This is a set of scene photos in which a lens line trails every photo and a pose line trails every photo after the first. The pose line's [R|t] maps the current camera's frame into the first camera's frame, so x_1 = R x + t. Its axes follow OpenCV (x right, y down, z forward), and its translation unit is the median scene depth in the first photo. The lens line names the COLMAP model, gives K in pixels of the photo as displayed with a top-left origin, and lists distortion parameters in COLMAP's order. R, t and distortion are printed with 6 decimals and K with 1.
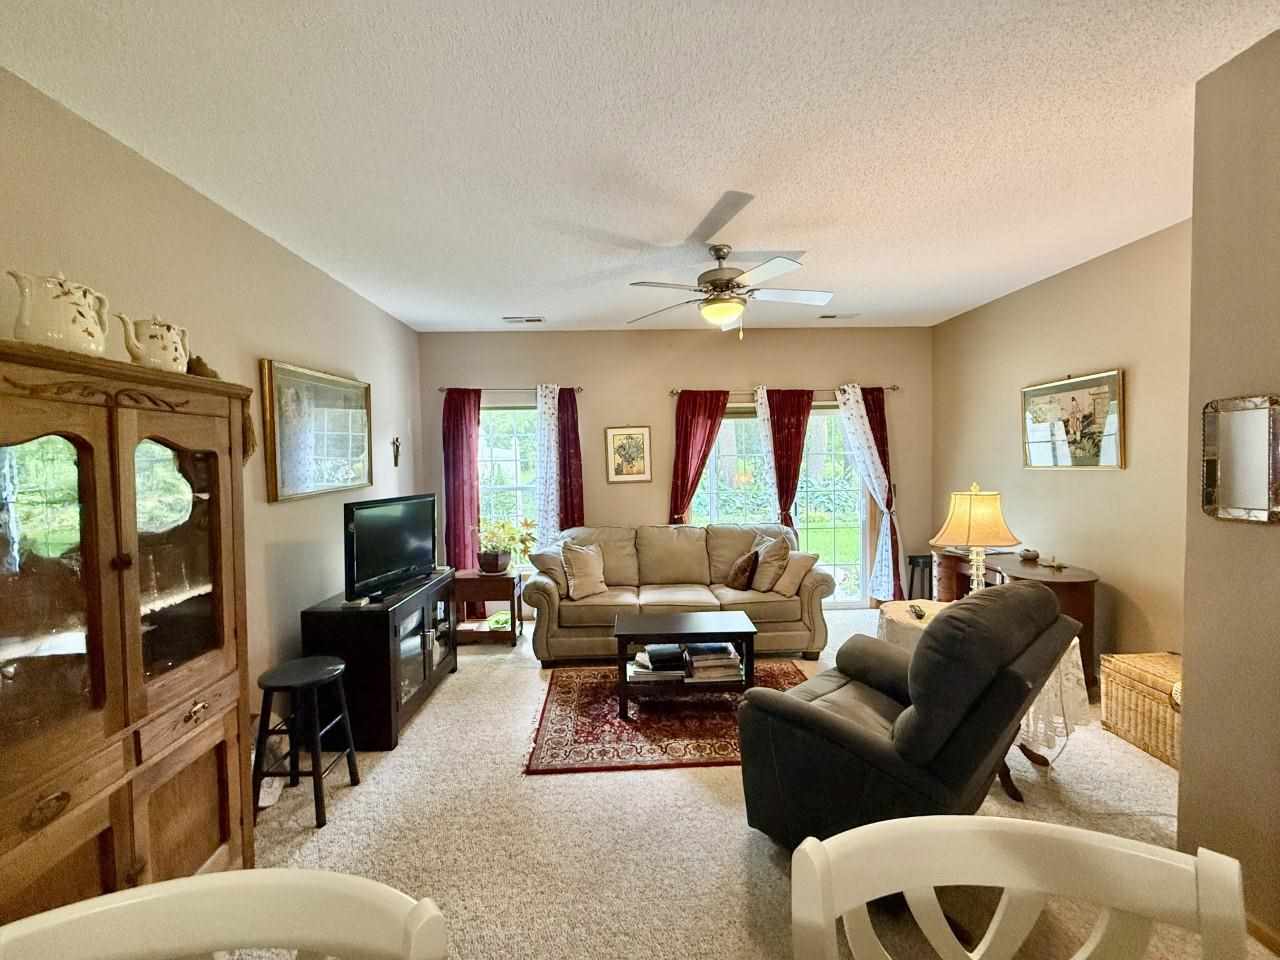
lens RADIAL K [[508.4, 0, 636.9], [0, 508.4, 478.8], [0, 0, 1]] dist [0.000575, -0.000241]
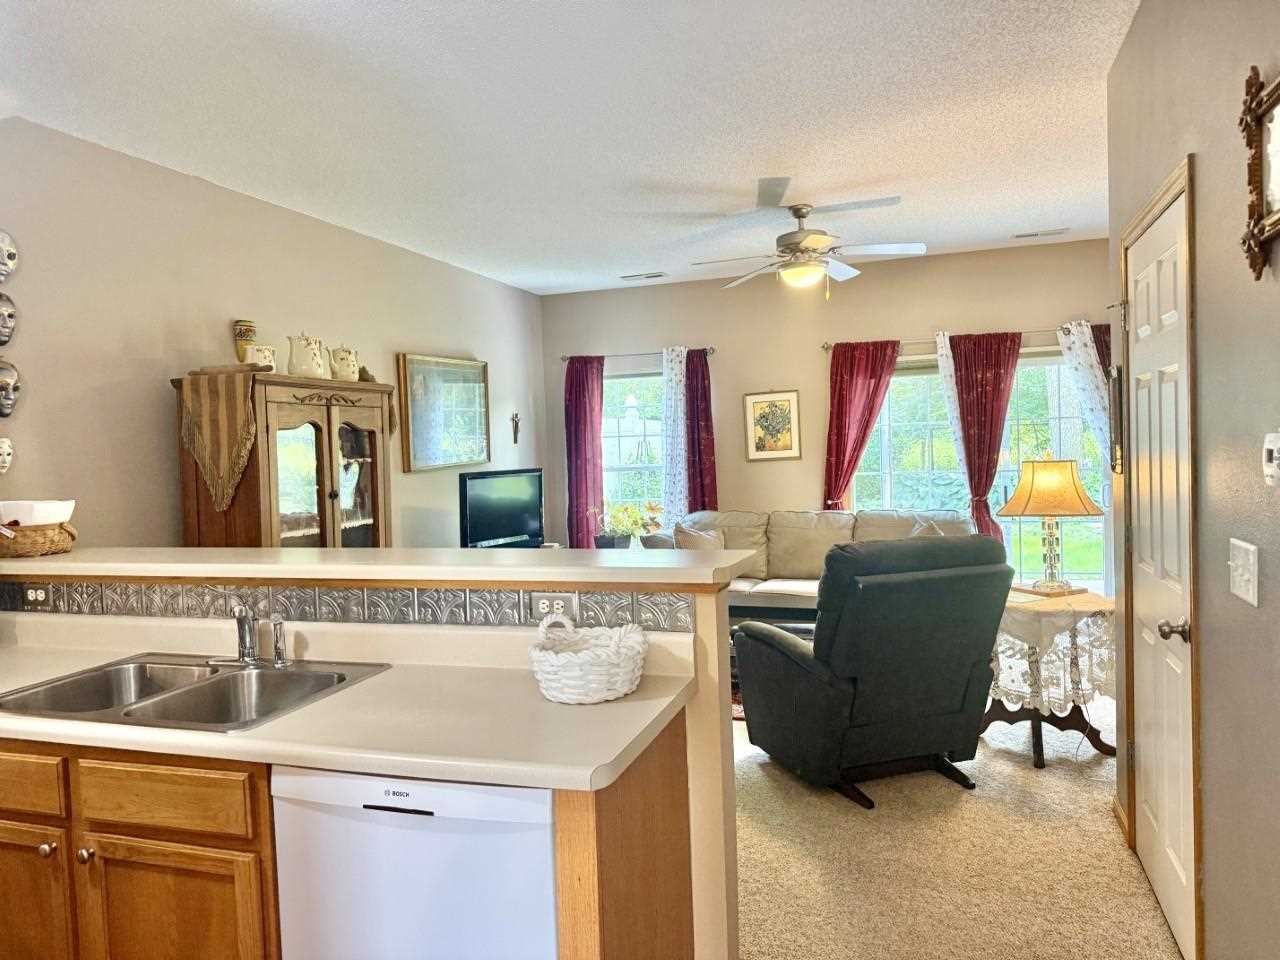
lens RADIAL K [[895.6, 0, 640.0], [0, 895.6, 480.0], [0, 0, 1]] dist [0.103984, -0.169087]
pose [[0.932794, 0.000521, -0.360409, 0.359253], [0.003283, 0.999945, 0.009941, 0.028657], [0.360395, -0.010456, 0.932741, -0.501279]]
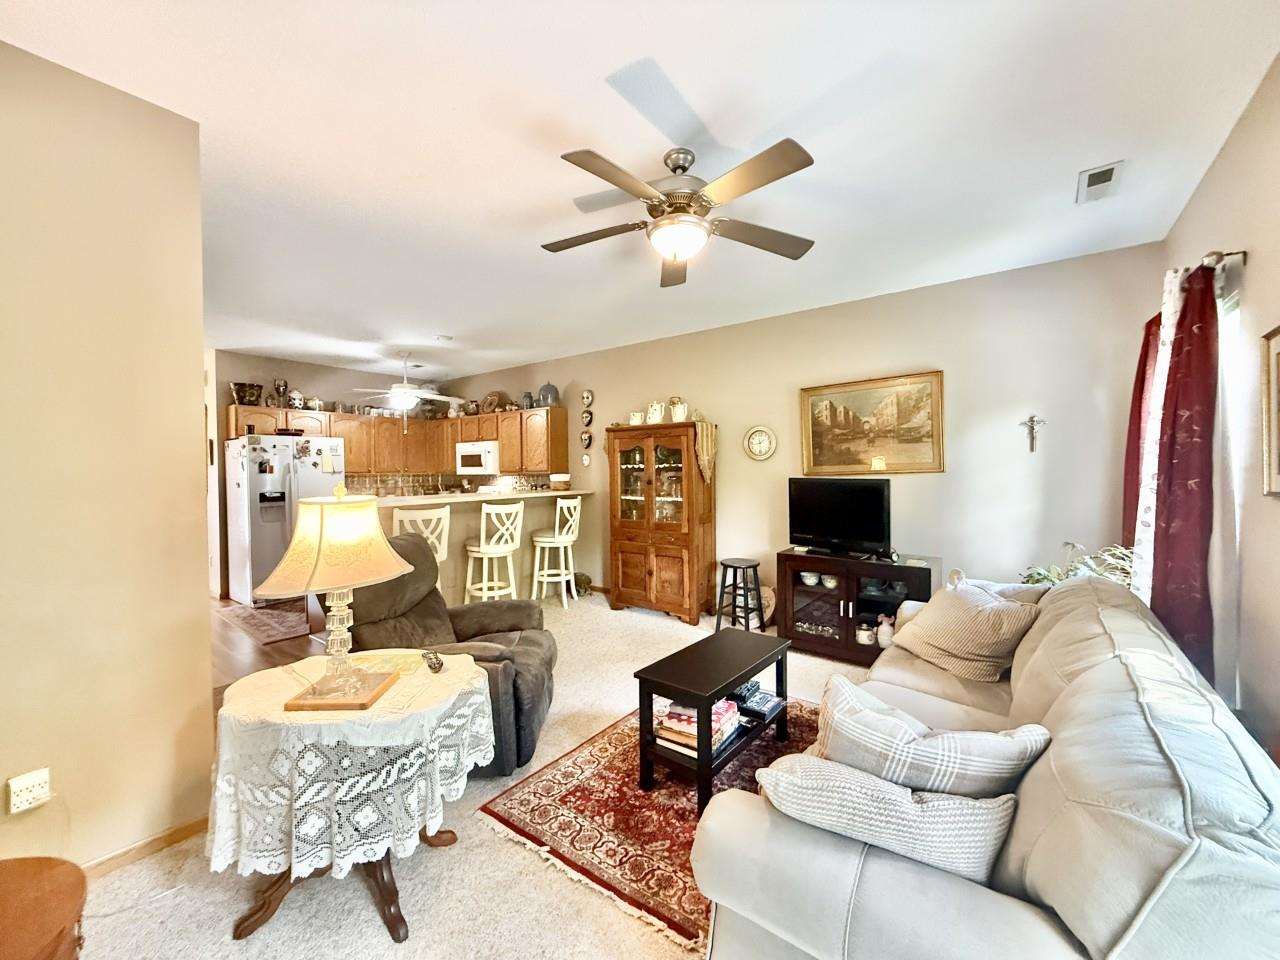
lens RADIAL K [[508.4, 0, 636.9], [0, 508.4, 478.8], [0, 0, 1]] dist [0.000575, -0.000241]
pose [[-0.641580, 0.039489, -0.766039, 0.566781], [-0.011395, 0.998073, 0.060994, -0.023643], [0.766971, 0.047861, -0.639894, 1.048415]]
